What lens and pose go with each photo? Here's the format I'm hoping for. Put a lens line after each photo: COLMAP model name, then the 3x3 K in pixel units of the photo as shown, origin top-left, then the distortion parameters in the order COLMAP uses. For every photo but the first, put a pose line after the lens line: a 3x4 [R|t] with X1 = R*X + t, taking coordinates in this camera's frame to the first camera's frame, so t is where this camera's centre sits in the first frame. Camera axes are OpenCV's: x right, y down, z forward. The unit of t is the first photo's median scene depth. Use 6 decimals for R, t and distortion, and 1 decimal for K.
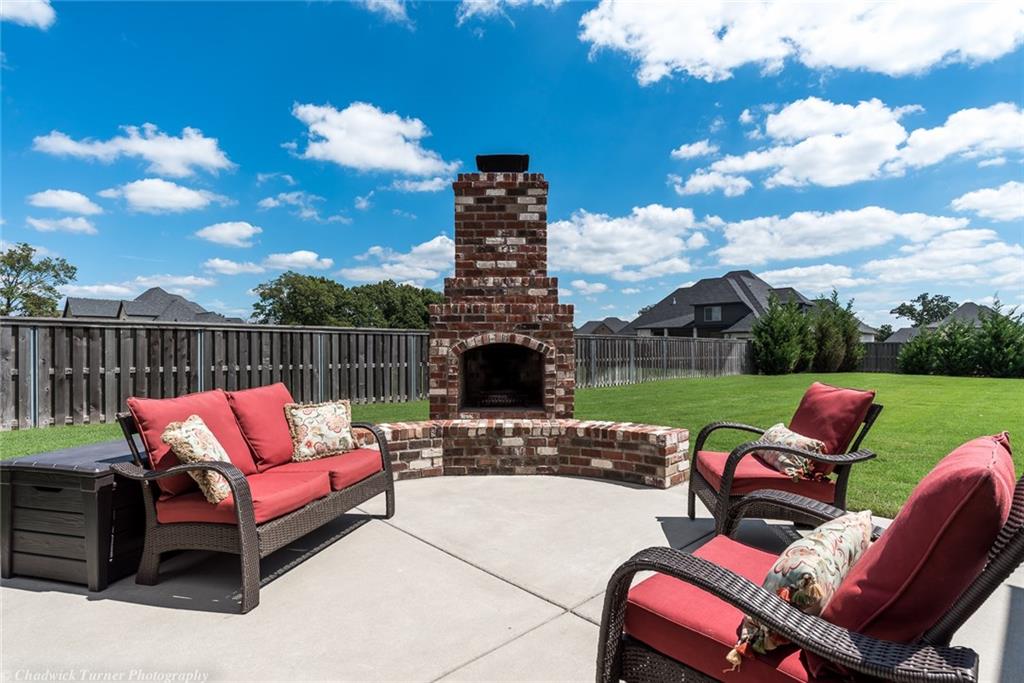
lens RADIAL K [[517.5, 0, 513.3], [0, 517.5, 349.6], [0, 0, 1]] dist [-0.026273, 0.002550]
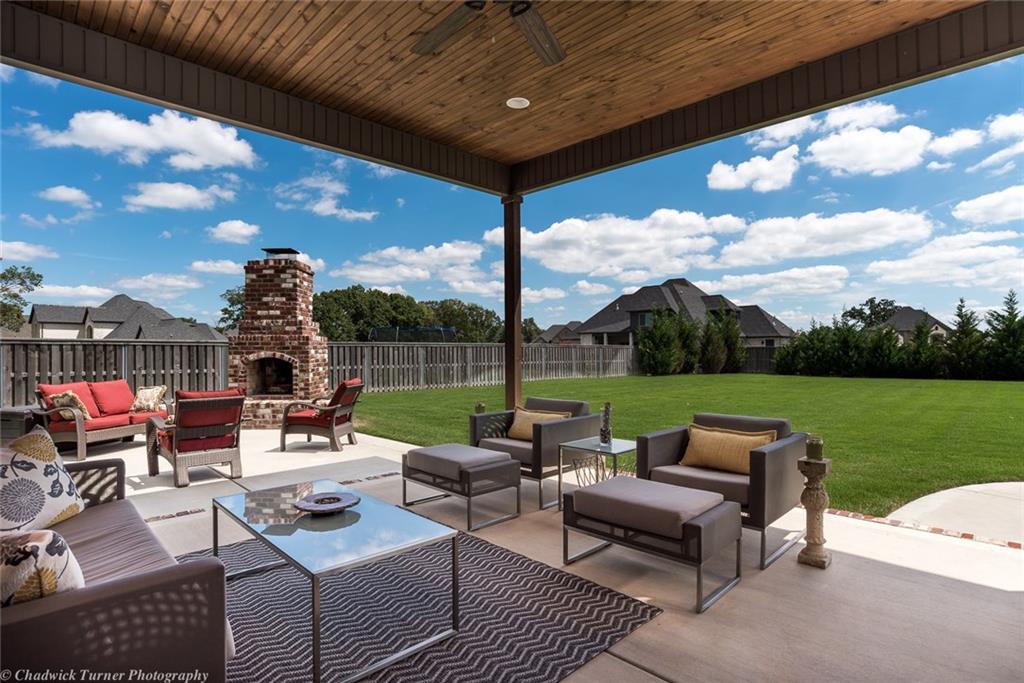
lens RADIAL K [[517.5, 0, 513.3], [0, 517.5, 349.6], [0, 0, 1]] dist [-0.026273, 0.002550]
pose [[0.999334, -0.003868, 0.036274, 0.396648], [0.004046, 0.999980, -0.004832, -0.014523], [-0.036254, 0.004976, 0.999330, -0.420511]]
